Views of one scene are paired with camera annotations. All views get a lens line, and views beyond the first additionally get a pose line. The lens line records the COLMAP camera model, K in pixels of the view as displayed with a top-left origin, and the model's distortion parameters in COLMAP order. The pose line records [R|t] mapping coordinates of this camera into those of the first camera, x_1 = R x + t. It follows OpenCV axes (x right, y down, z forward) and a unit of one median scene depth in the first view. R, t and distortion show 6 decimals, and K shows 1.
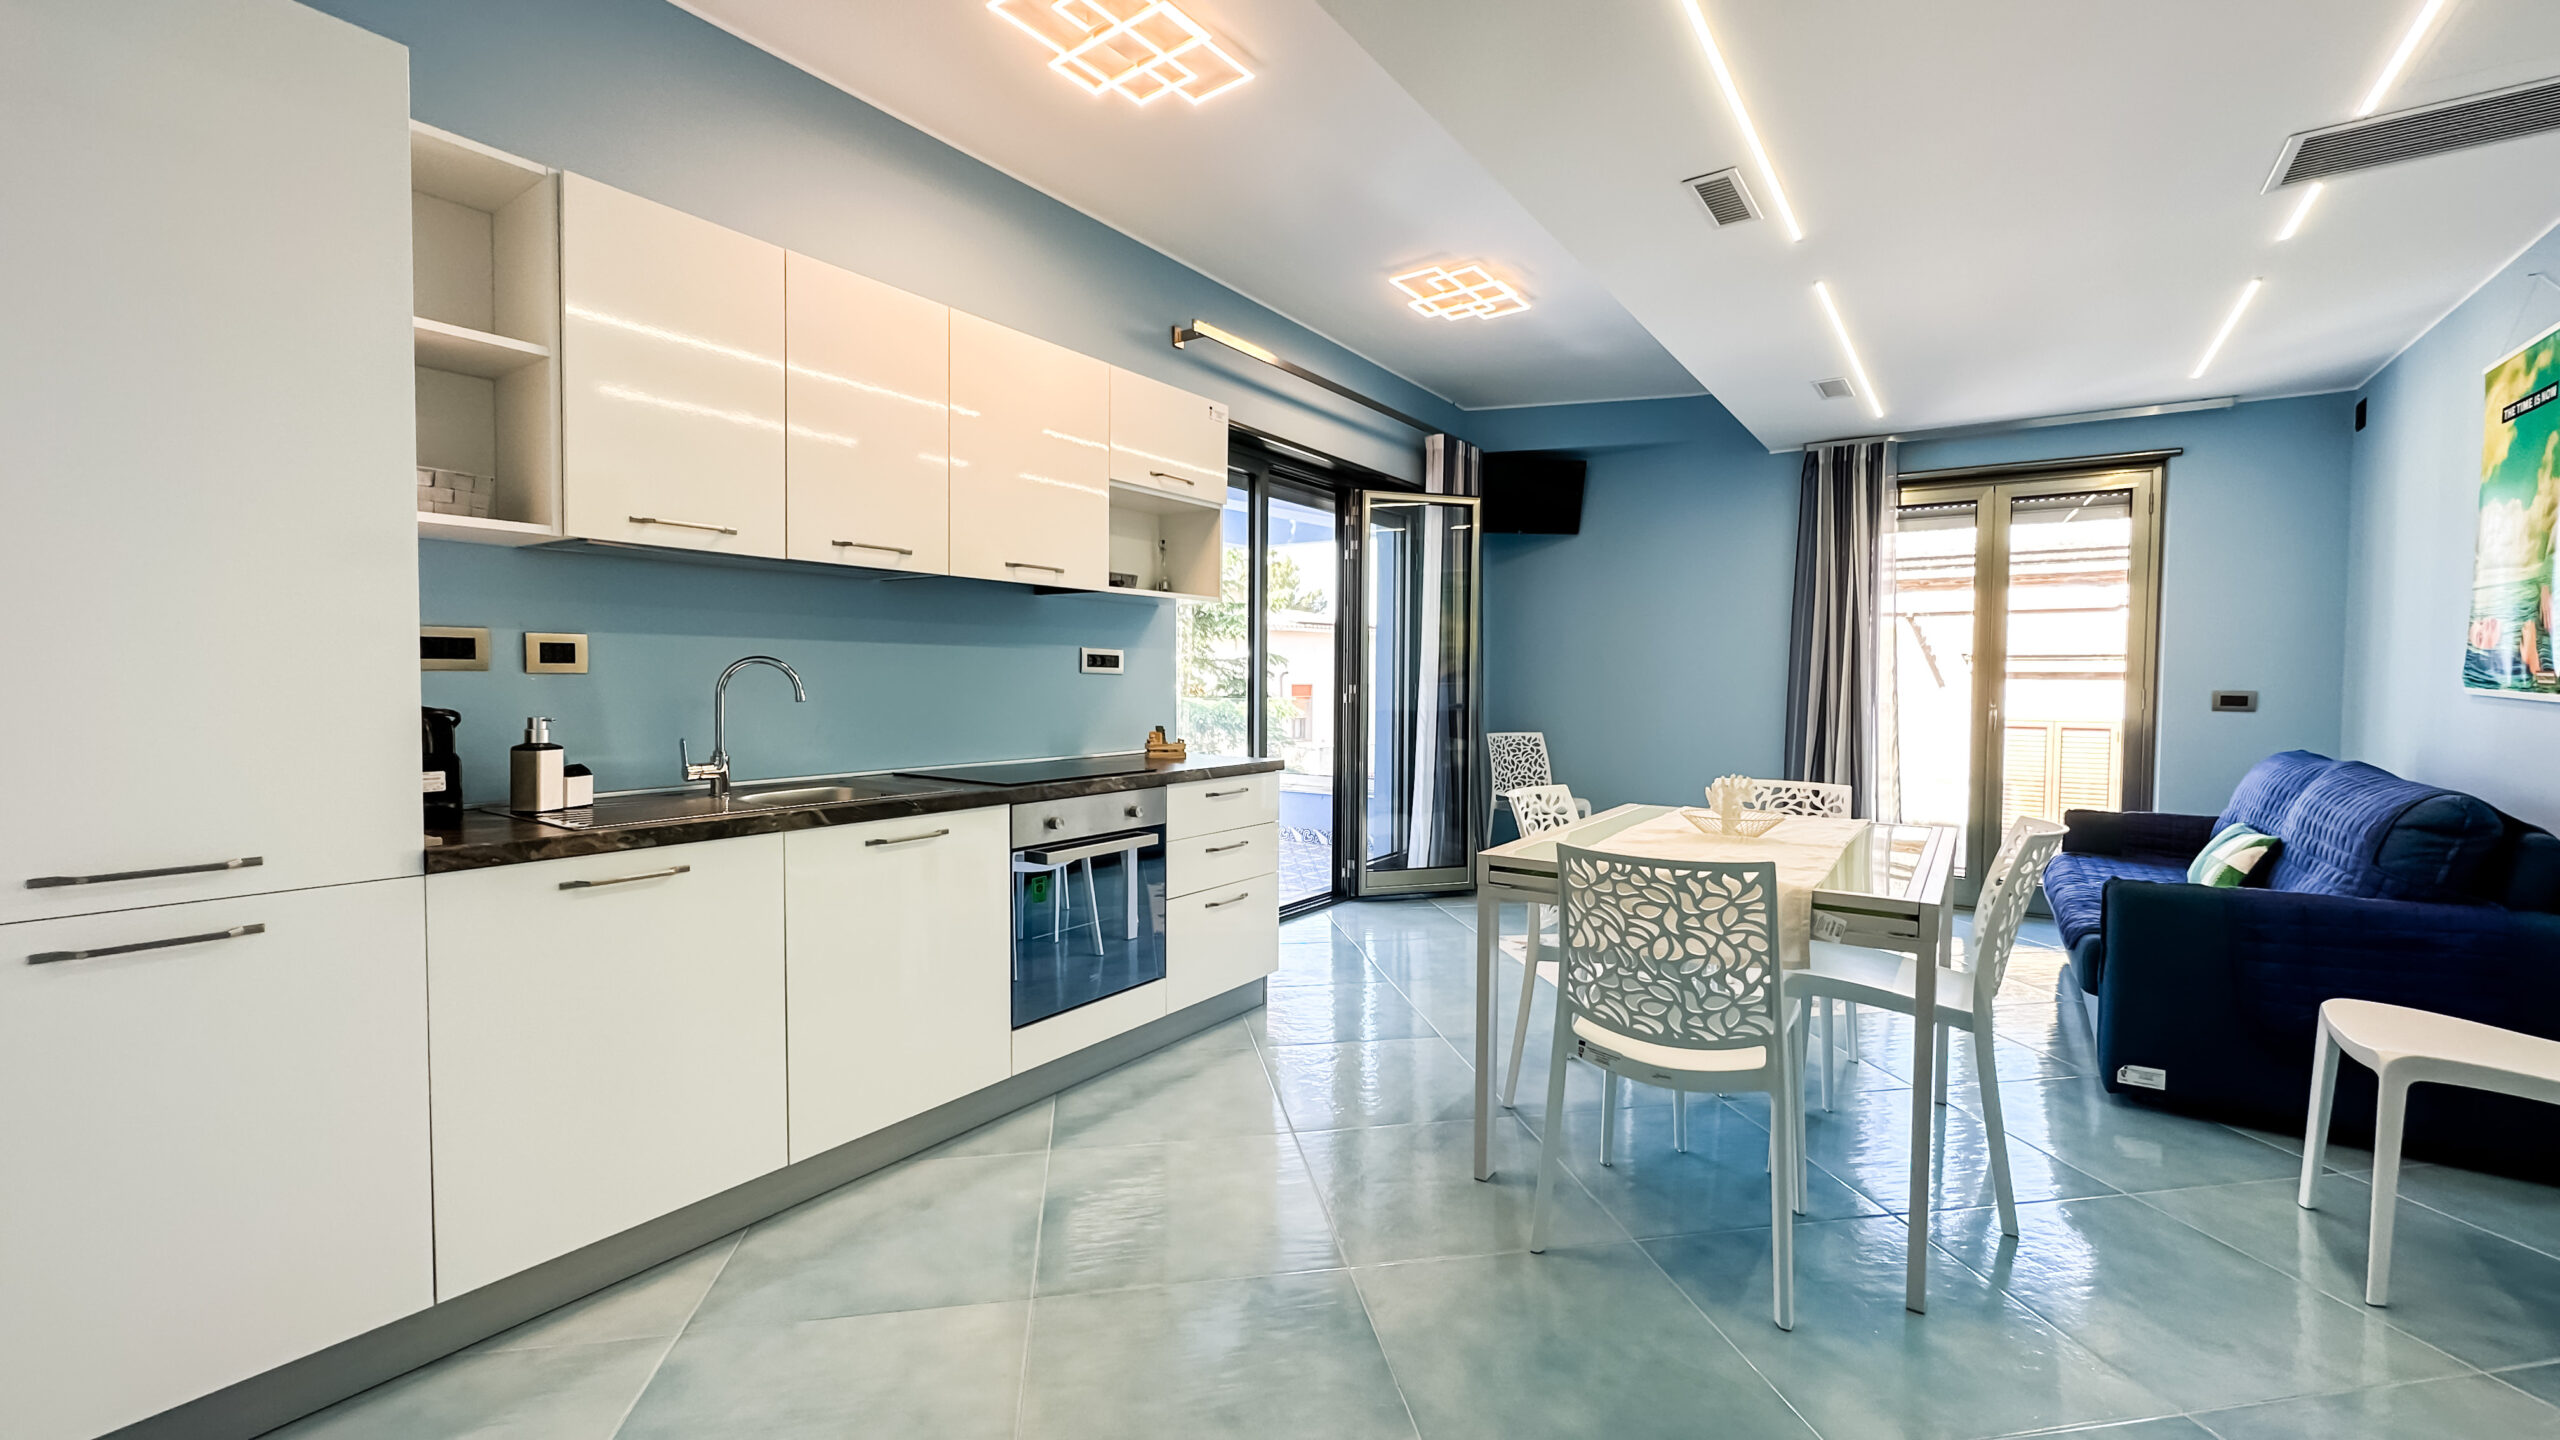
lens RADIAL K [[1018.6, 0, 1278.4], [0, 1018.6, 717.9], [0, 0, 1]] dist [-0.000876, 0.000282]
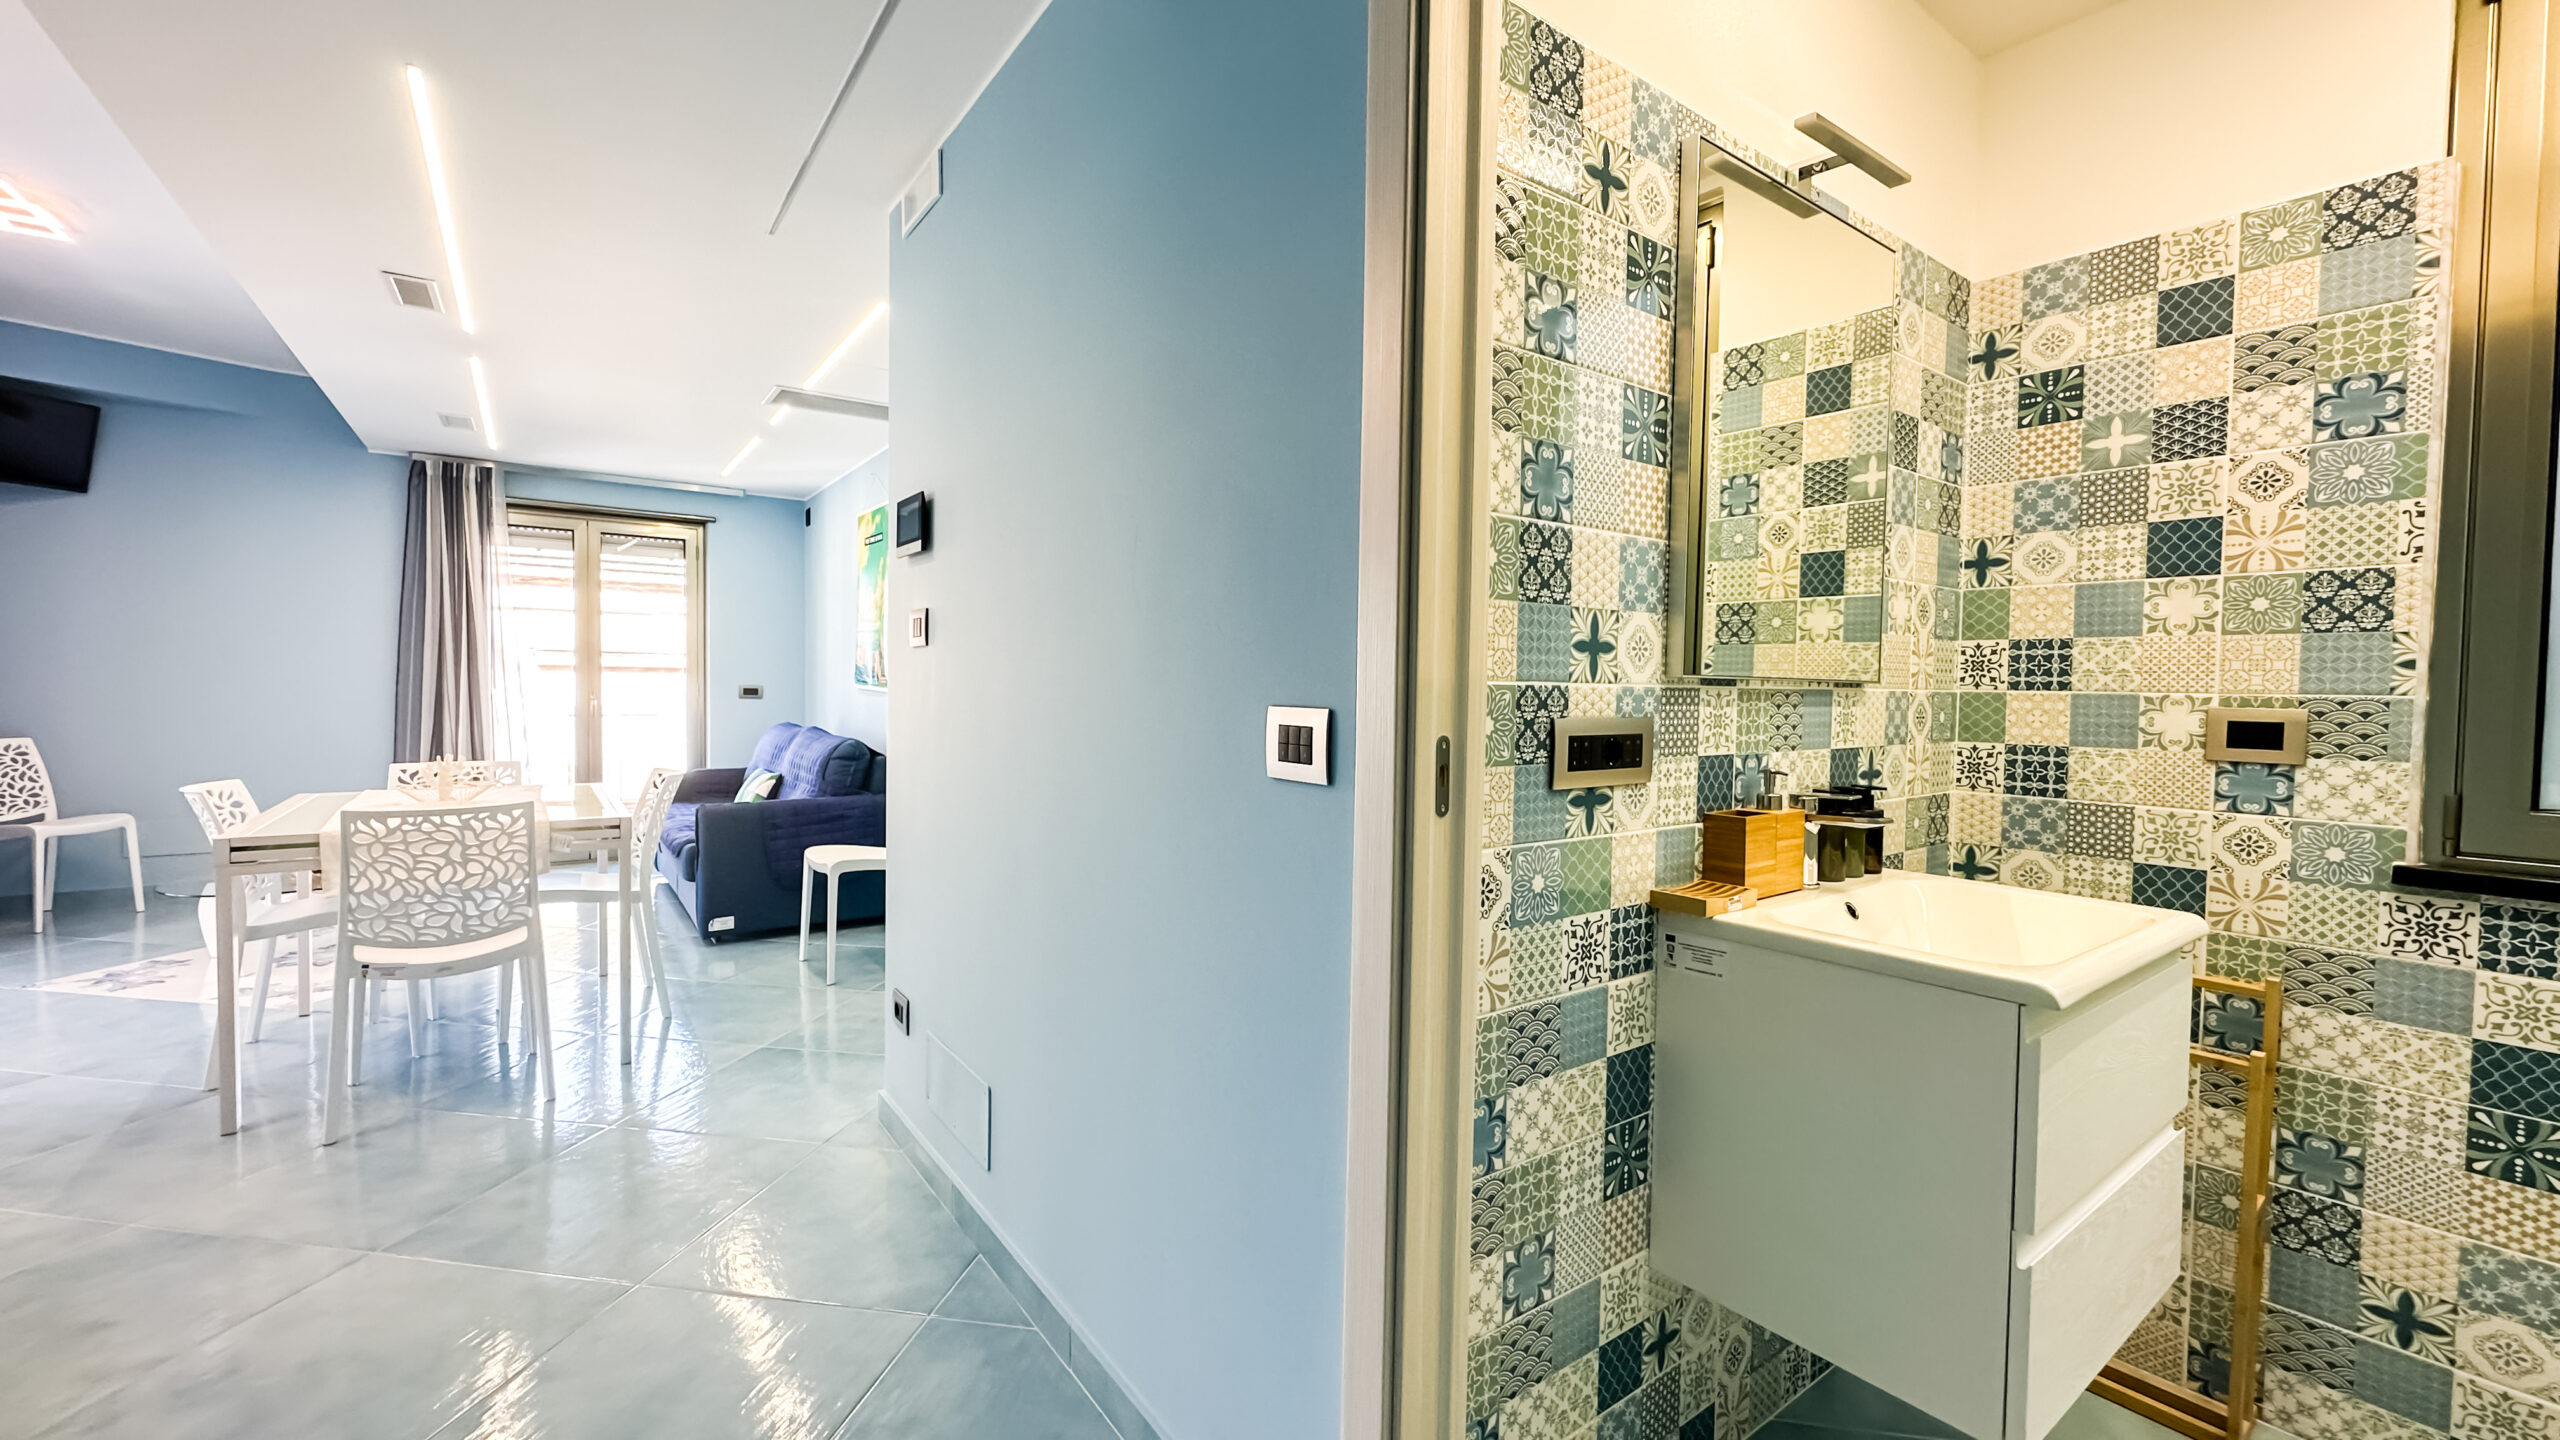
lens RADIAL K [[1018.6, 0, 1278.4], [0, 1018.6, 717.9], [0, 0, 1]] dist [-0.000876, 0.000282]
pose [[0.319556, -0.032399, 0.947013, -0.423575], [0.022468, 0.999393, 0.026610, -0.000179], [-0.947301, 0.012774, 0.320090, -0.392375]]
